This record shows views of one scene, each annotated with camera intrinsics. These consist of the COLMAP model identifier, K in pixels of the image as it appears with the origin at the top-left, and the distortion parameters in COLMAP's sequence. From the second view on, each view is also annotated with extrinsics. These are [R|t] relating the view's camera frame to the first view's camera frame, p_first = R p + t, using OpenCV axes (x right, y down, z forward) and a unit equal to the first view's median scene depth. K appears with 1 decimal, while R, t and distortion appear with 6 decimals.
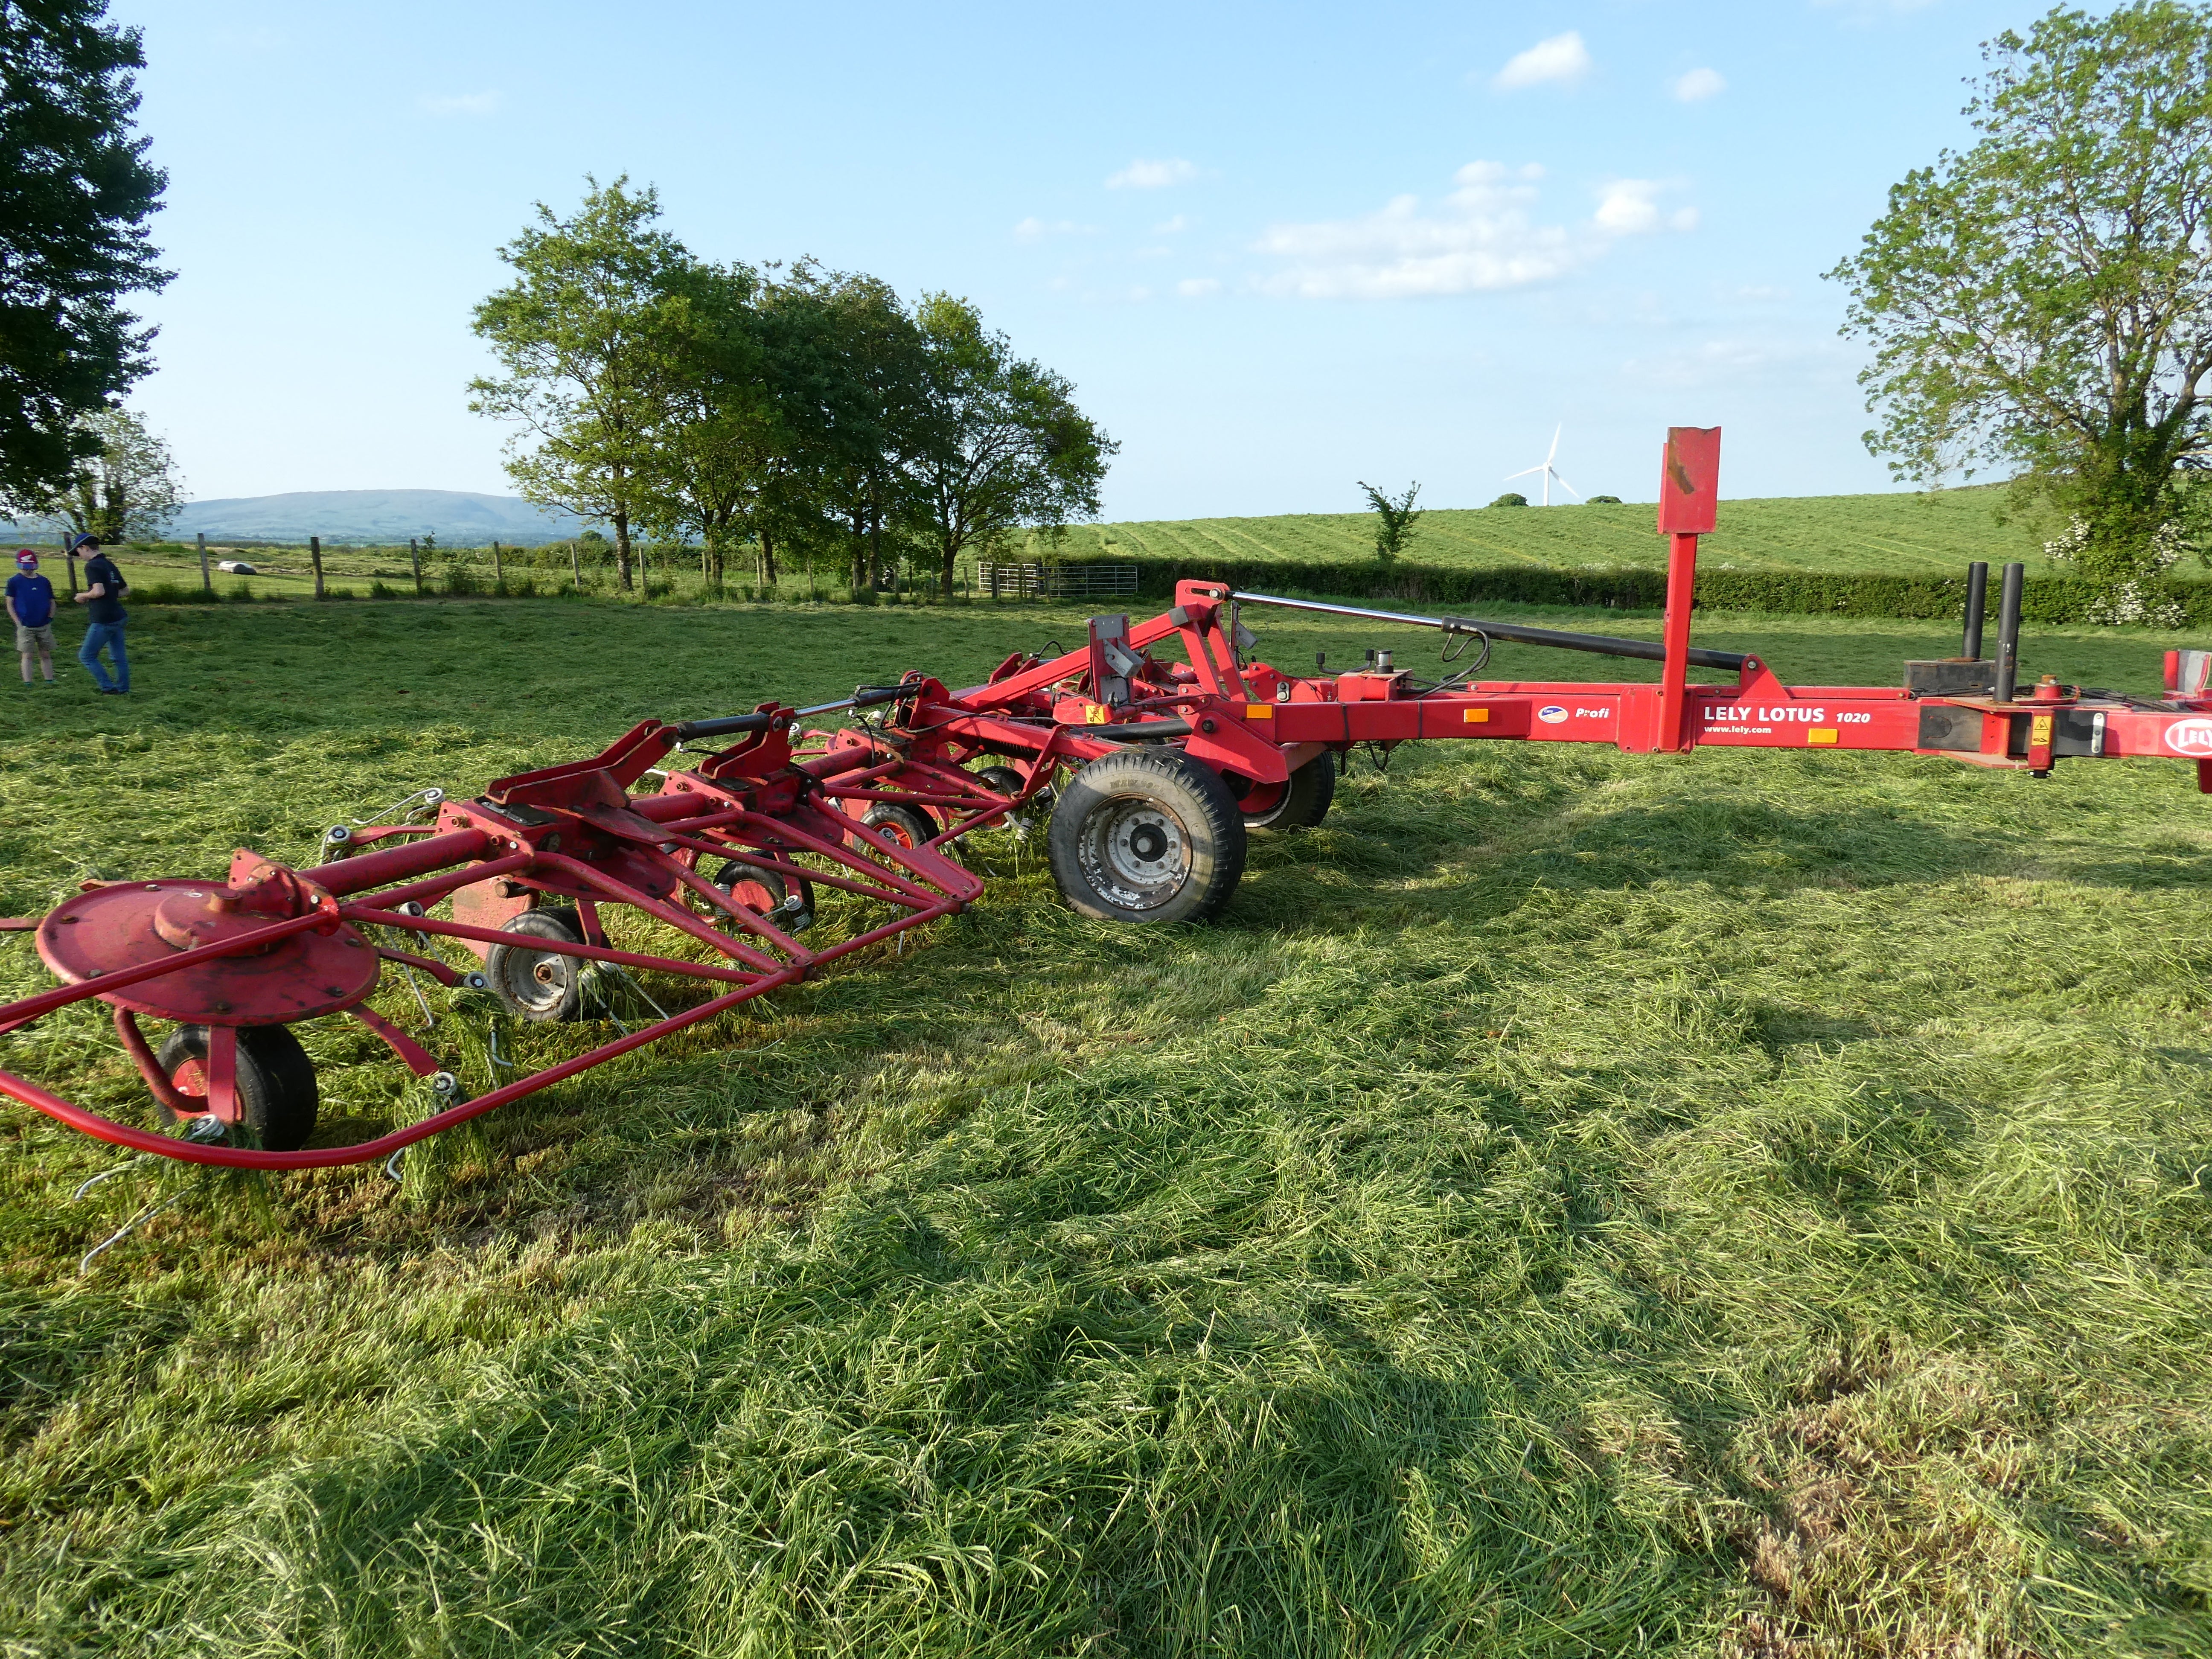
lens RADIAL K [[1603.2, 0, 1114.7], [0, 1603.2, 851.8], [0, 0, 1]] dist [0.009370, -0.002998]
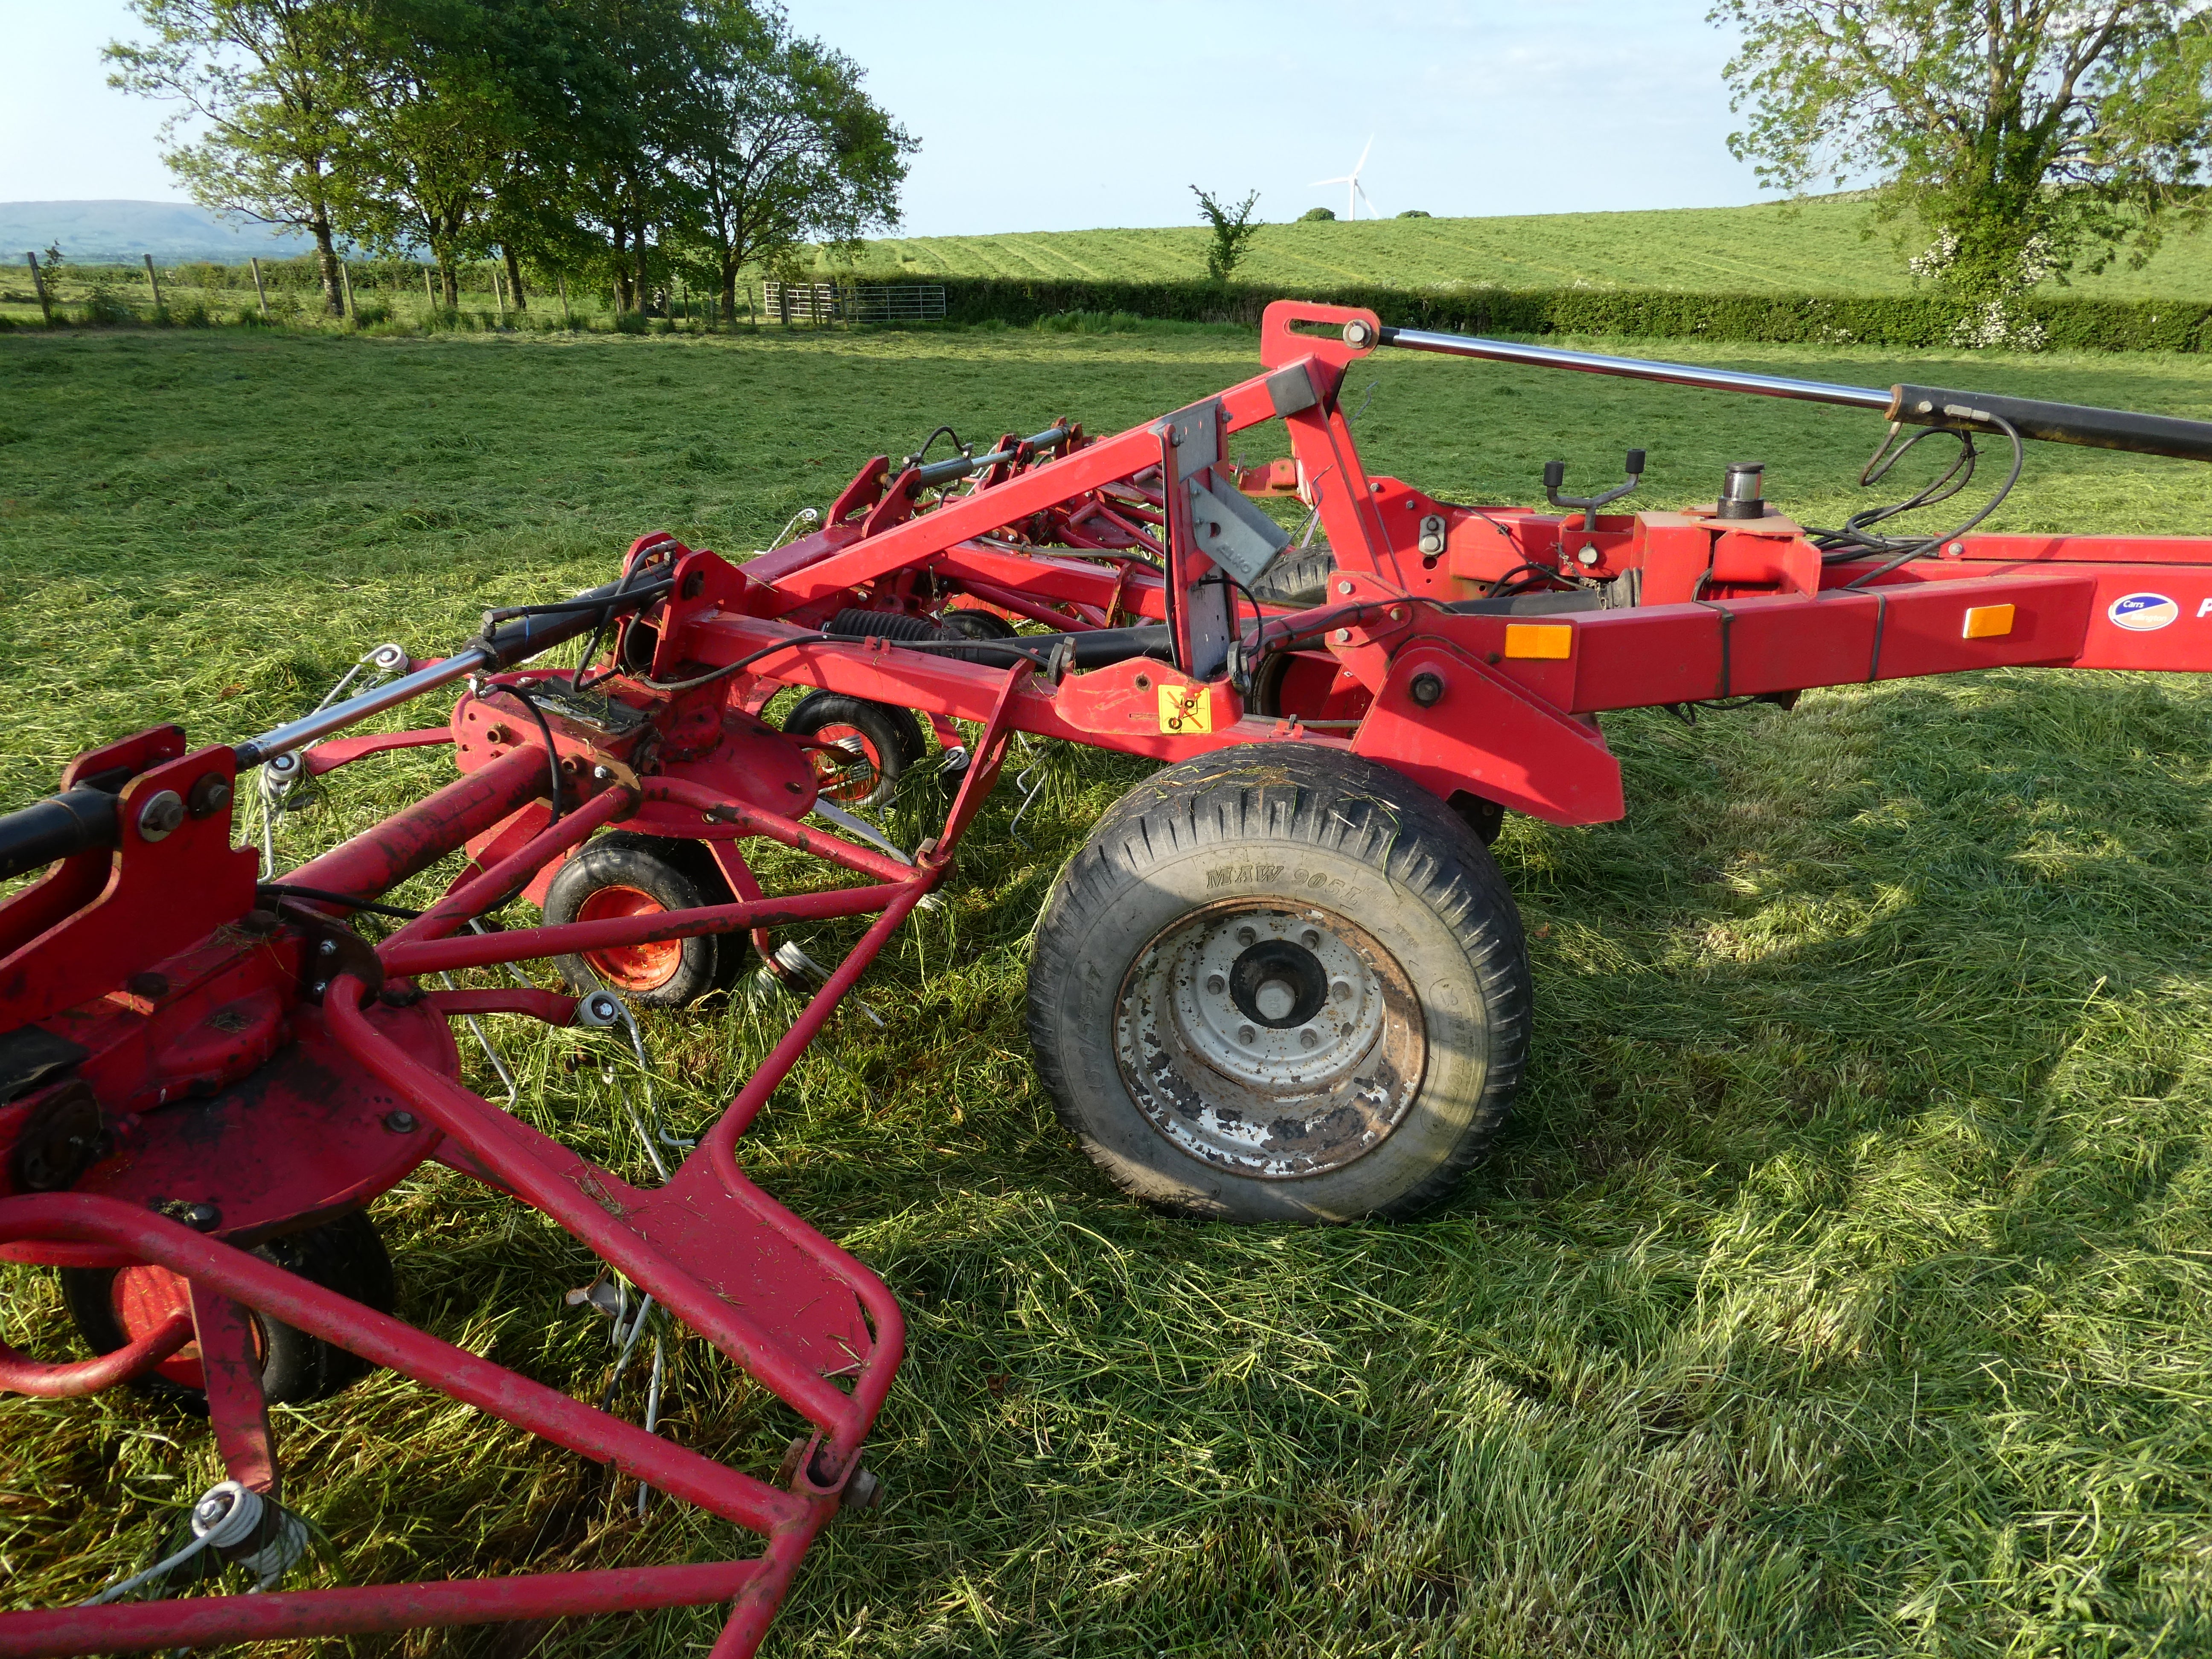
lens RADIAL K [[1580.1, 0, 1101.1], [0, 1580.1, 840.6], [0, 0, 1]] dist [0.016287, -0.024512]
pose [[0.993229, -0.040574, 0.108854, -0.011546], [0.022720, 0.986773, 0.160506, -0.018914], [-0.113927, -0.156946, 0.981014, 0.112189]]
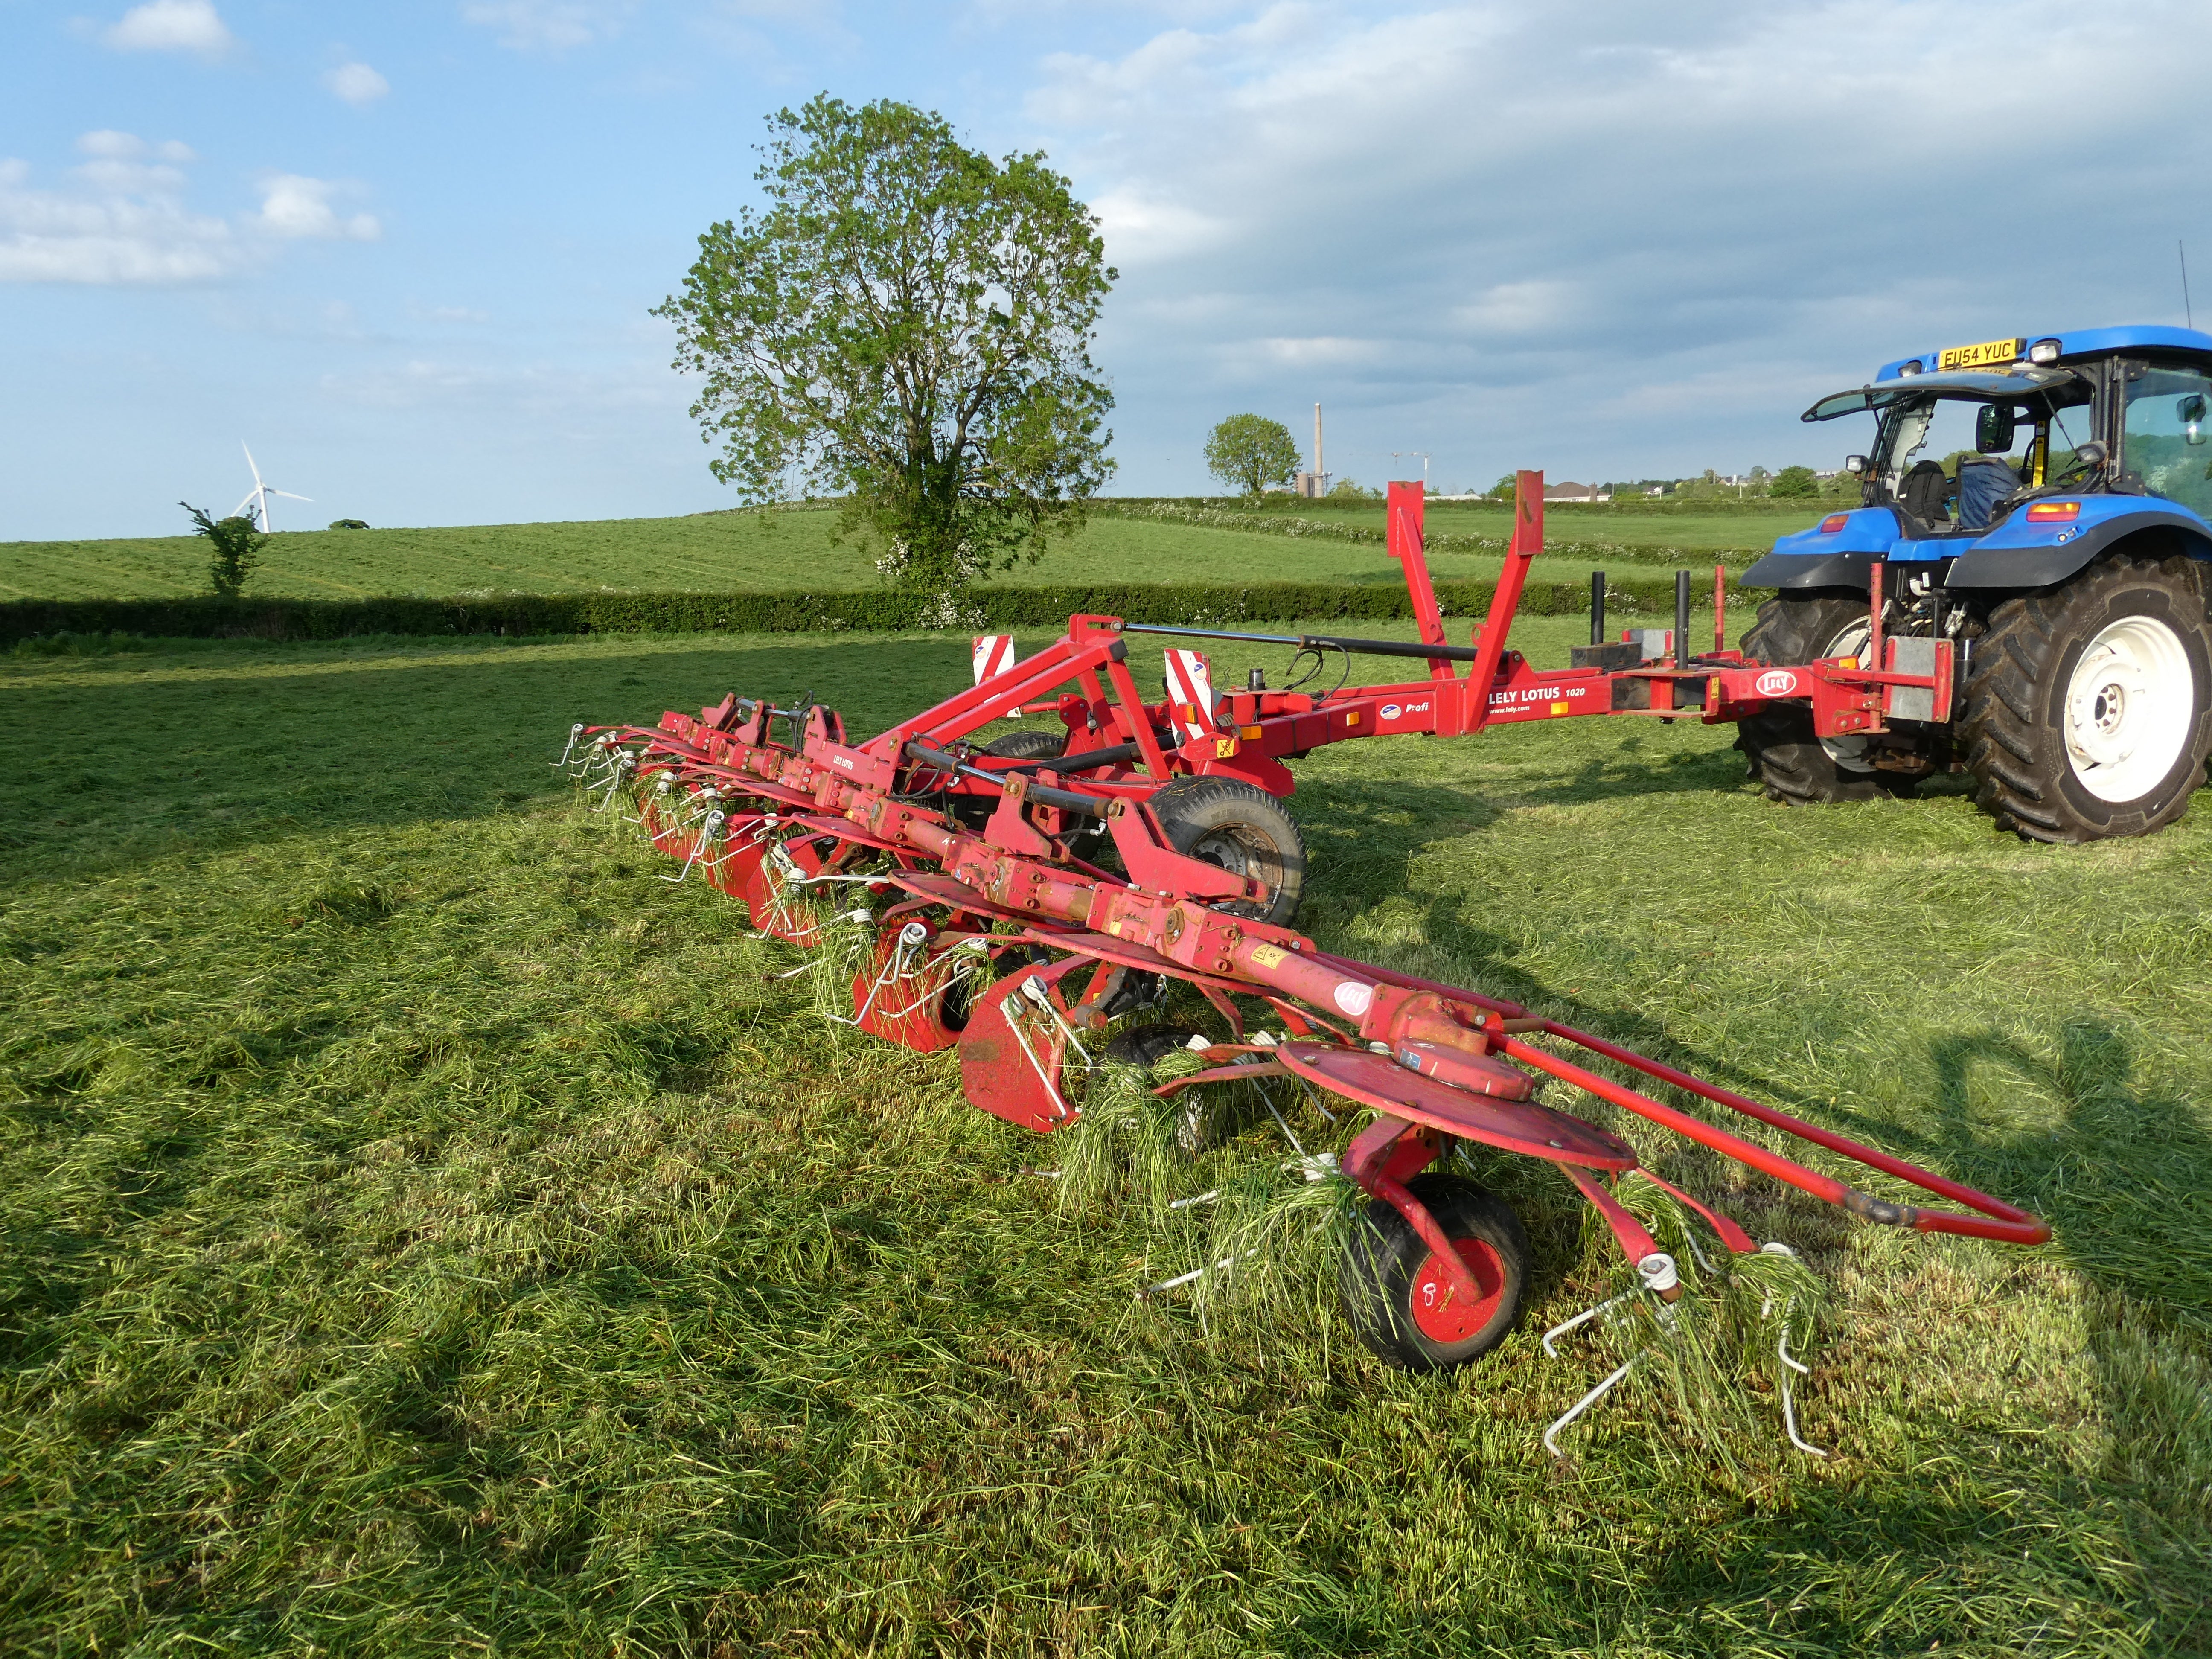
lens RADIAL K [[1618.1, 0, 1101.2], [0, 1618.1, 819.4], [0, 0, 1]] dist [0.057201, -0.002241]
pose [[0.733167, -0.129834, 0.667540, -0.135352], [0.154075, 0.987794, 0.022899, -0.013436], [-0.662365, 0.086062, 0.744222, 0.052973]]
